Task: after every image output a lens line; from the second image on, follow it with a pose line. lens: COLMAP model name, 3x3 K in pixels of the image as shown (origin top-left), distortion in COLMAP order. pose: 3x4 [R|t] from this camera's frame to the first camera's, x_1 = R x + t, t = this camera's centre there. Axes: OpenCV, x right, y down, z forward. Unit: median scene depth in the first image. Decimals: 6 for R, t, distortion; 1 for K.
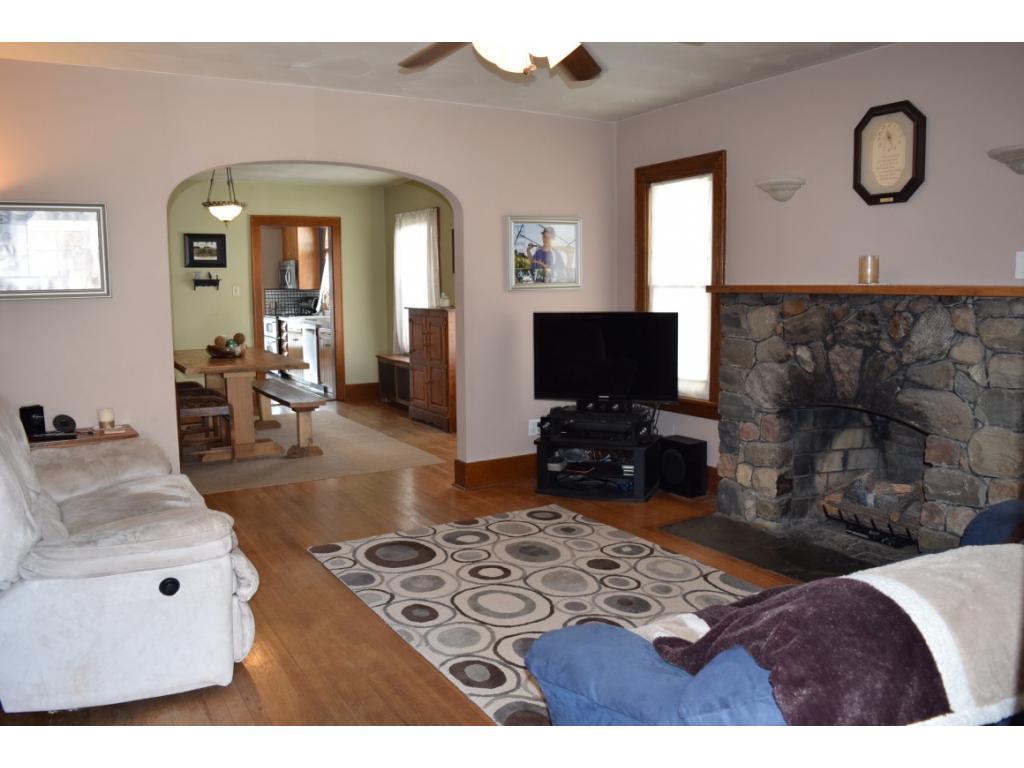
lens RADIAL K [[808.7, 0, 514.8], [0, 808.7, 380.1], [0, 0, 1]] dist [-0.095769, 0.002627]
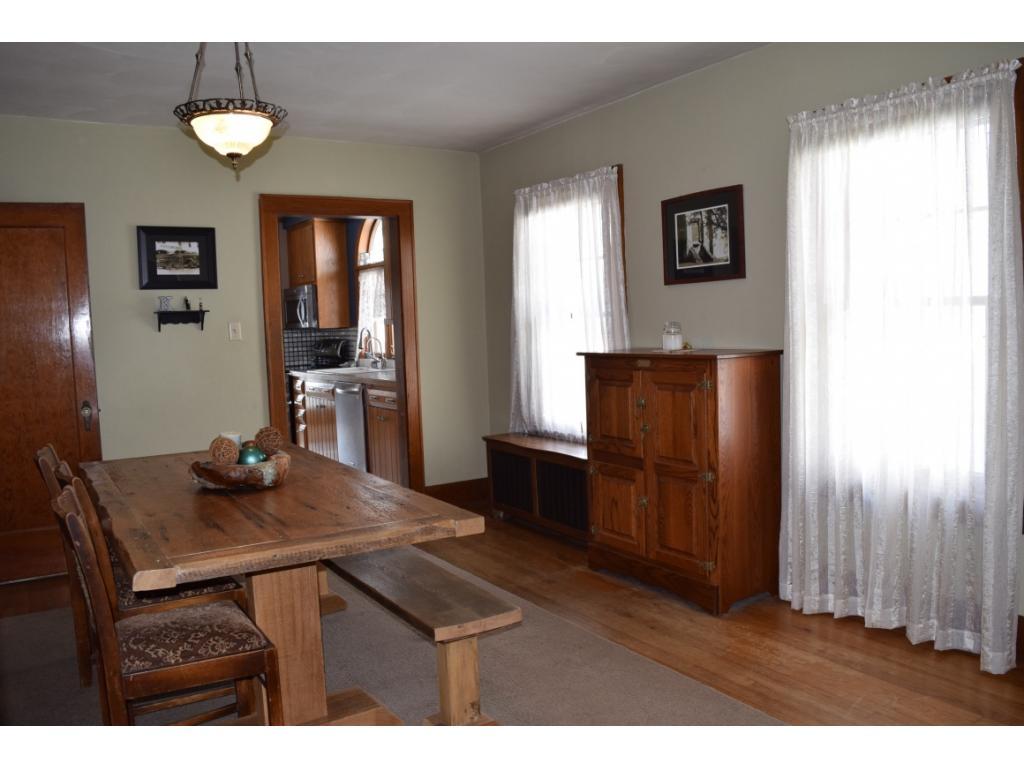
lens RADIAL K [[803.2, 0, 512.0], [0, 803.2, 384.0], [0, 0, 1]] dist [-0.090144, 0.005126]
pose [[0.998913, -0.030658, 0.035126, -0.386357], [0.032110, 0.998621, -0.041532, -0.099755], [-0.033805, 0.042614, 0.998520, 0.967802]]
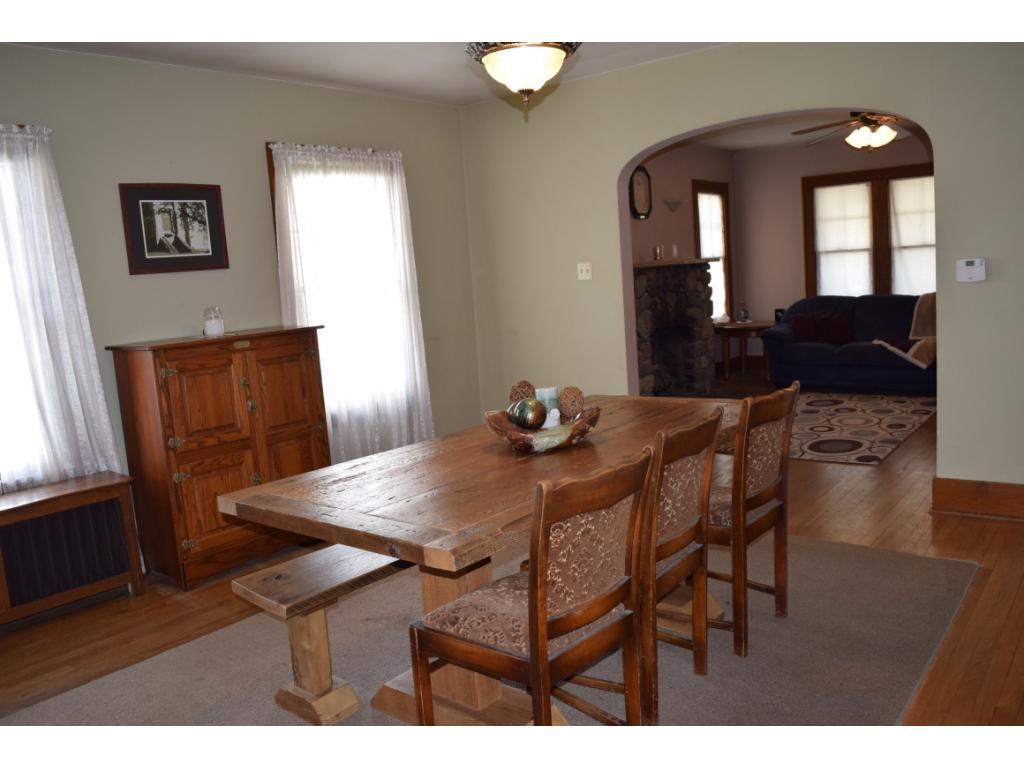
lens RADIAL K [[808.7, 0, 514.8], [0, 808.7, 380.1], [0, 0, 1]] dist [-0.095769, 0.002627]
pose [[-0.339712, -0.090767, 0.936140, -1.197070], [0.185770, 0.969248, 0.161390, -0.208321], [-0.922001, 0.228733, -0.312403, 1.882781]]
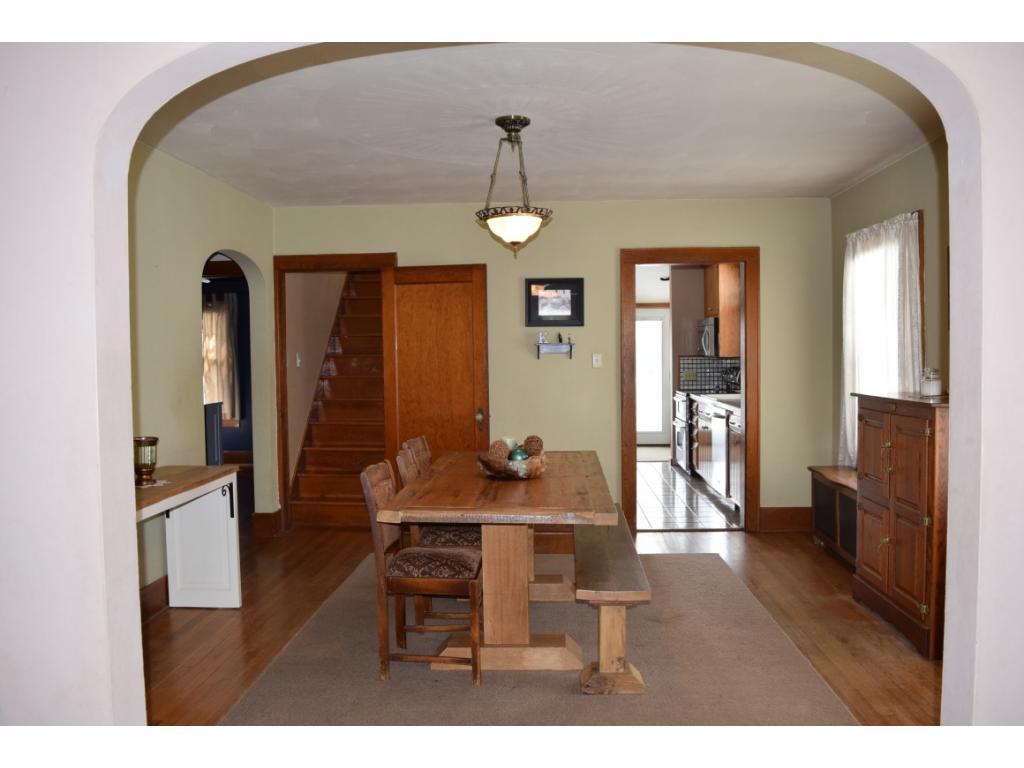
lens RADIAL K [[803.2, 0, 512.0], [0, 803.2, 384.0], [0, 0, 1]] dist [-0.090144, 0.005126]
pose [[0.832213, 0.017648, -0.554175, -0.062114], [-0.059041, 0.996631, -0.056925, -0.103663], [0.551304, 0.080092, 0.830451, 0.845517]]
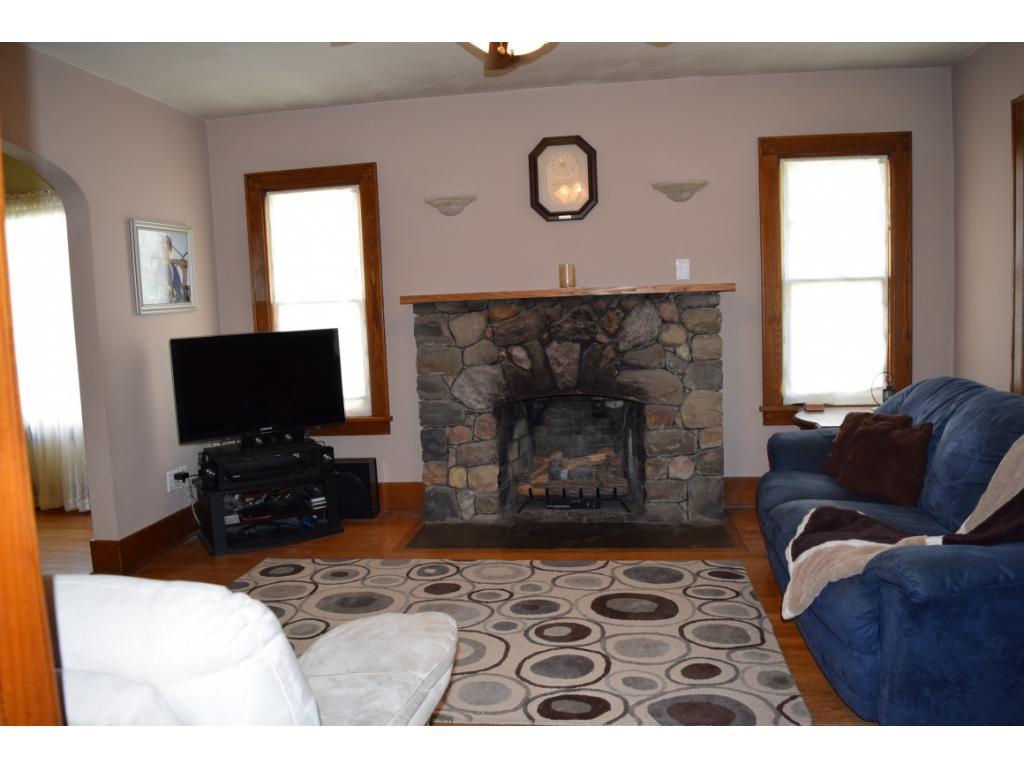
lens RADIAL K [[808.7, 0, 514.8], [0, 808.7, 380.1], [0, 0, 1]] dist [-0.095769, 0.002627]
pose [[0.618406, -0.093181, 0.780315, -0.517203], [0.127011, 0.991742, 0.017771, -0.016830], [-0.775527, 0.088119, 0.625135, 0.310742]]
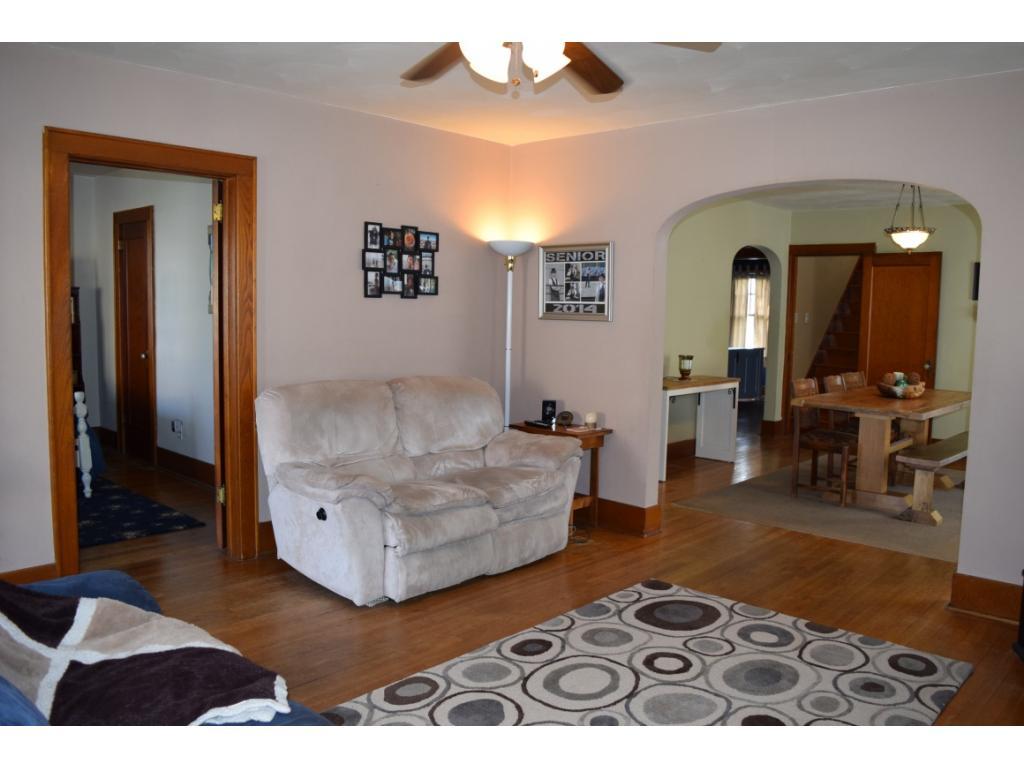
lens RADIAL K [[808.7, 0, 514.8], [0, 808.7, 380.1], [0, 0, 1]] dist [-0.095769, 0.002627]
pose [[0.273414, 0.099760, -0.956709, 0.632977], [-0.138794, 0.988291, 0.063388, -0.073955], [0.951830, 0.115454, 0.284059, 0.539895]]
